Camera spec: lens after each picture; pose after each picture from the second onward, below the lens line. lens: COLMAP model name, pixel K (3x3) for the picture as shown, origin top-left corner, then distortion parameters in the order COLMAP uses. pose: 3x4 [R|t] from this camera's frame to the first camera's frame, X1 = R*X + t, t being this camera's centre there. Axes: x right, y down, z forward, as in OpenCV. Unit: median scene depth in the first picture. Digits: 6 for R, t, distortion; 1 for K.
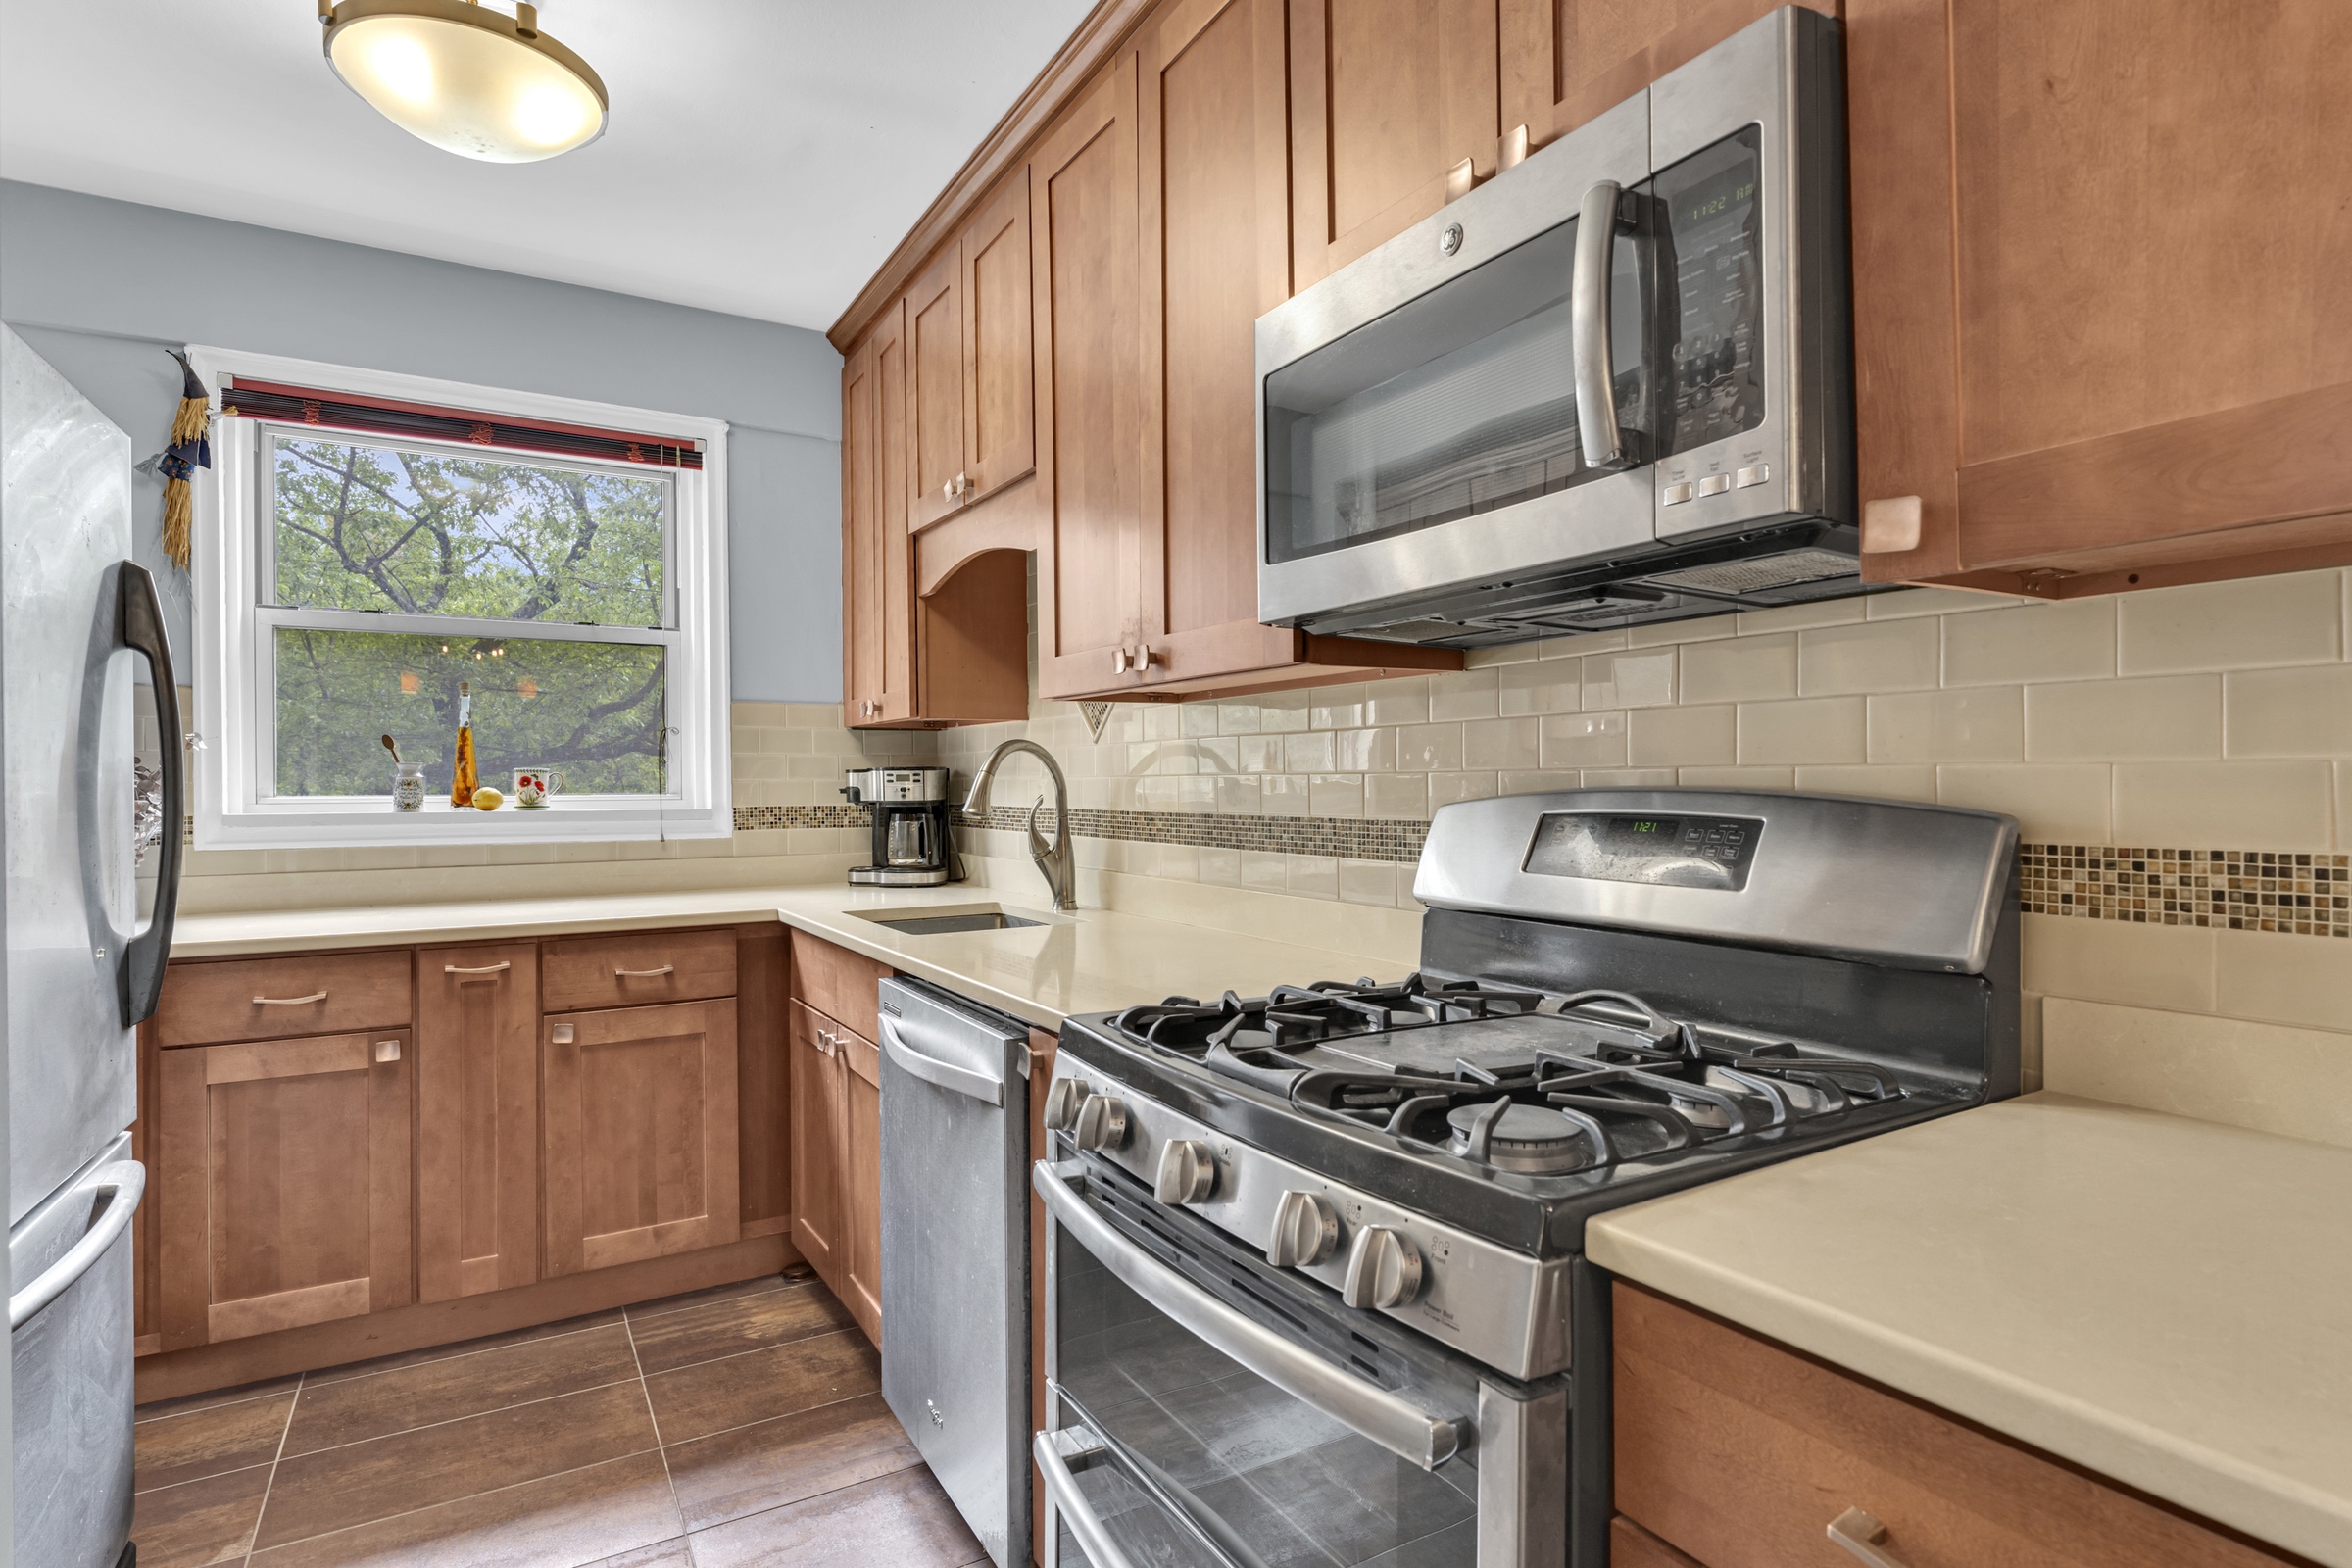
lens RADIAL K [[1196.6, 0, 1191.9], [0, 1196.6, 776.0], [0, 0, 1]] dist [-0.000207, 0.002094]
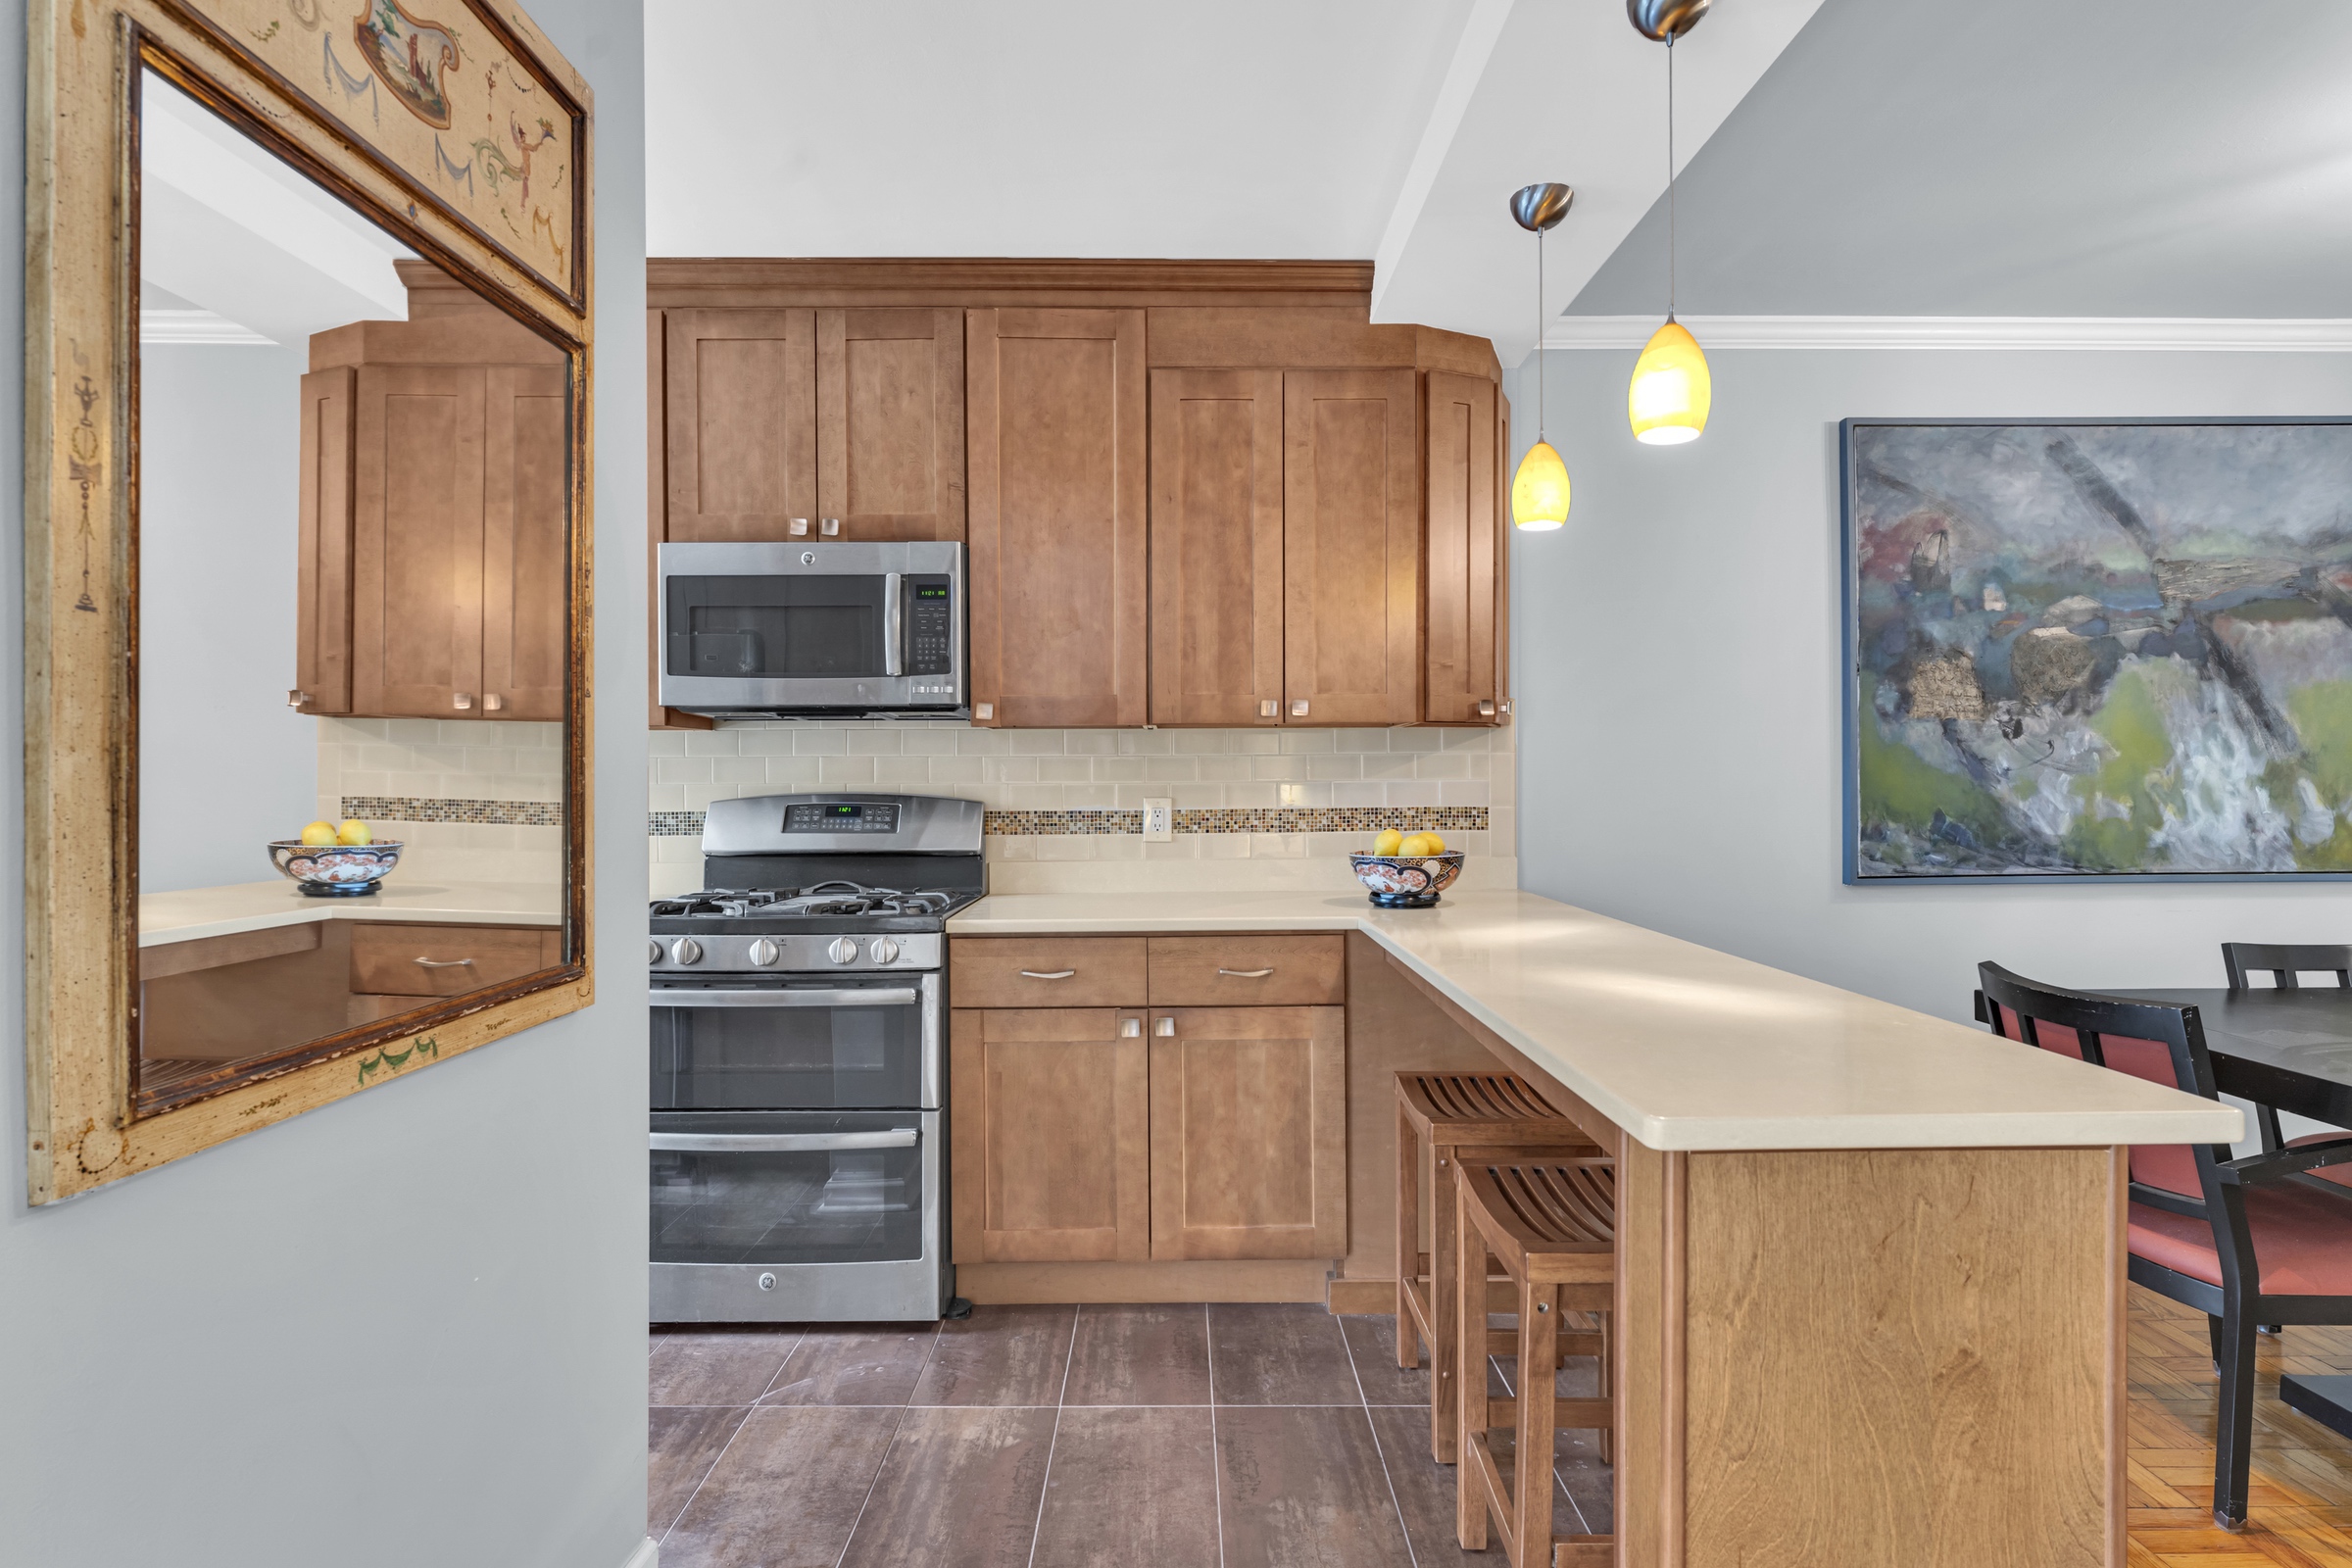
lens RADIAL K [[1196.6, 0, 1178.4], [0, 1196.6, 781.6], [0, 0, 1]] dist [-0.000207, 0.002094]
pose [[0.506524, 0.001520, 0.862224, -0.976939], [-0.003679, 0.999993, 0.000398, -0.011578], [-0.862218, -0.003374, 0.506526, -0.550963]]
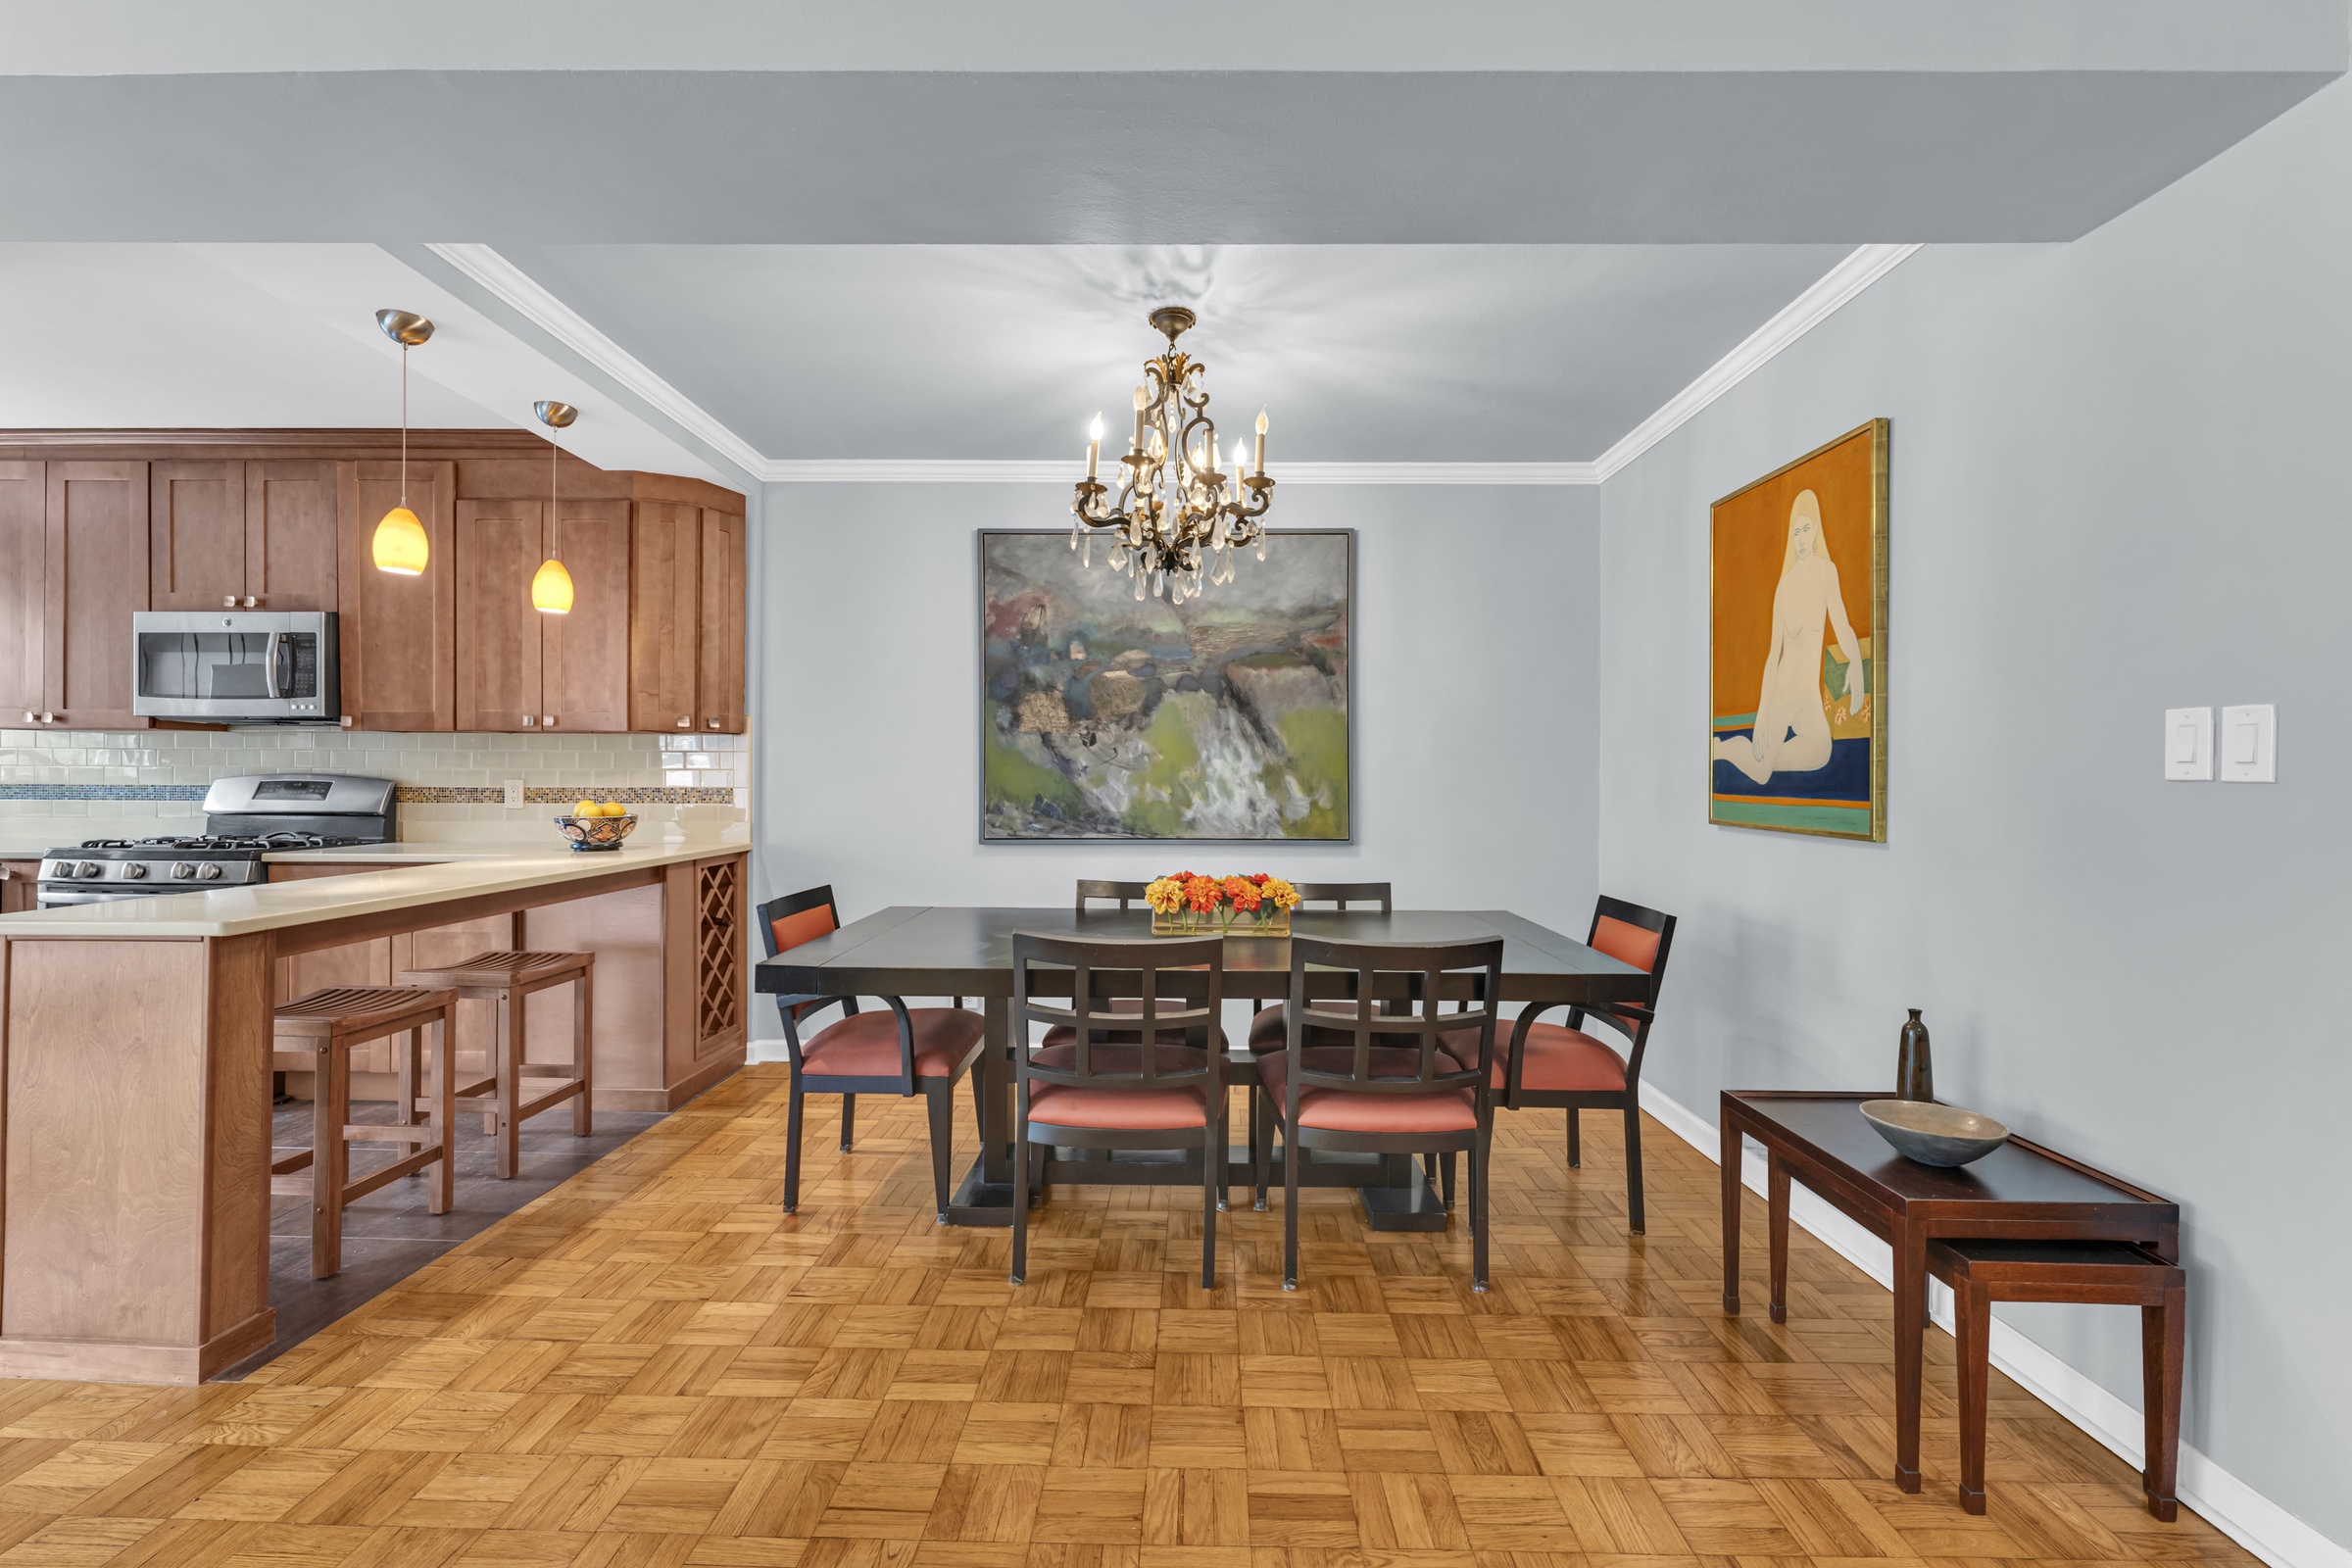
lens RADIAL K [[985.7, 0, 1177.2], [0, 985.7, 785.0], [0, 0, 1]] dist [-0.000423, -0.001147]
pose [[0.534421, 0.003262, 0.845212, -0.525113], [-0.015218, 0.999868, 0.005763, -0.009232], [-0.845082, -0.015942, 0.534400, -2.090384]]
